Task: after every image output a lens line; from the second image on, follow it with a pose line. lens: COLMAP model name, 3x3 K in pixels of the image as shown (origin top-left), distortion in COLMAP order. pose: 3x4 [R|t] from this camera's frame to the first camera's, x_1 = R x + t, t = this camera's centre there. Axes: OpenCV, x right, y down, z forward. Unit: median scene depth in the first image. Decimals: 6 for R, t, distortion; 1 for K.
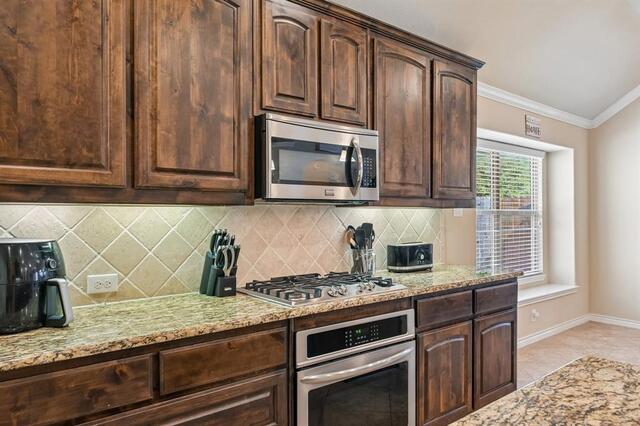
lens RADIAL K [[442.4, 0, 314.1], [0, 442.4, 214.6], [0, 0, 1]] dist [-0.001962, 0.005426]
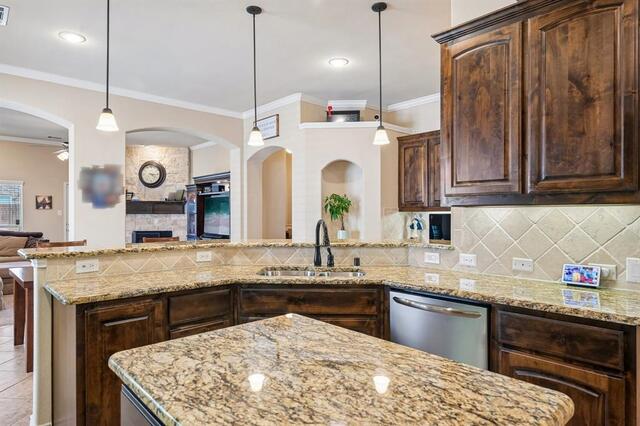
lens RADIAL K [[394.3, 0, 319.5], [0, 394.3, 214.5], [0, 0, 1]] dist [-0.009025, 0.007568]
pose [[-0.066169, 0.001464, 0.997807, -0.195358], [0.001487, 0.999998, -0.001369, 0.000626], [-0.997807, 0.001393, -0.066172, 0.363354]]
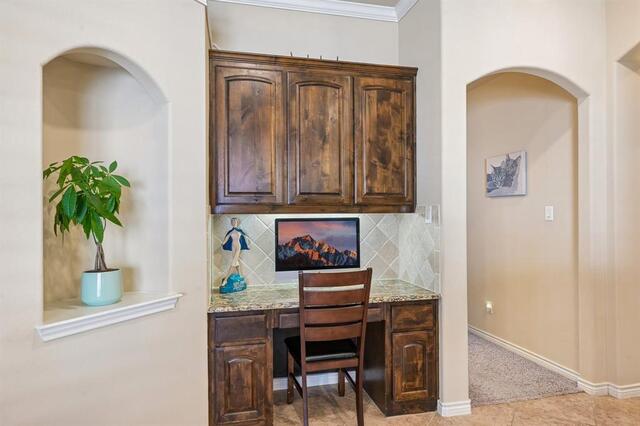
lens RADIAL K [[394.3, 0, 322.9], [0, 394.3, 216.0], [0, 0, 1]] dist [-0.009025, 0.007568]
pose [[-0.907365, 0.004400, 0.420322, 1.744913], [0.006582, 0.999971, 0.003741, -0.018392], [-0.420293, 0.006161, -0.907367, 0.627717]]
